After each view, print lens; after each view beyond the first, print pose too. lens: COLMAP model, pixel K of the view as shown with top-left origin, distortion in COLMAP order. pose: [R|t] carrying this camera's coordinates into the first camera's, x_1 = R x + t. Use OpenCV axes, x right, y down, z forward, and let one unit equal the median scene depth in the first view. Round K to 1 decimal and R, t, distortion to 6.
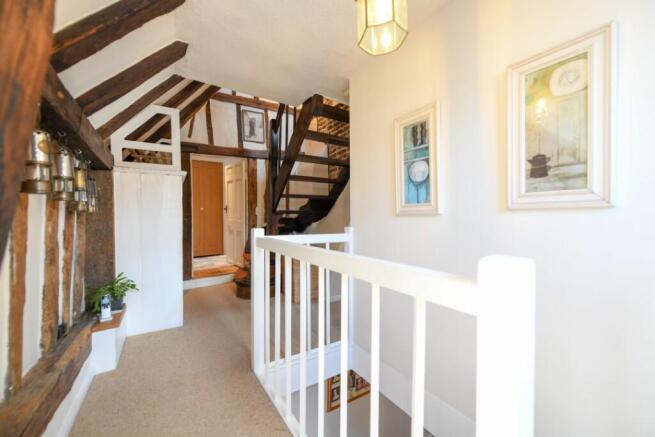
lens RADIAL K [[260.8, 0, 328.4], [0, 260.8, 208.1], [0, 0, 1]] dist [0.013253, 0.000141]
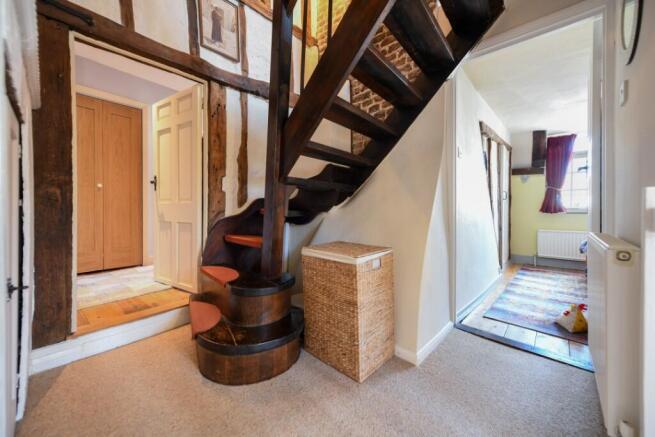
lens RADIAL K [[260.8, 0, 328.4], [0, 260.8, 208.1], [0, 0, 1]] dist [0.013253, 0.000141]
pose [[0.963501, 0.016261, 0.267212, -0.212847], [-0.017122, 0.999853, 0.000893, 0.056314], [-0.267158, -0.005436, 0.963637, 0.429013]]
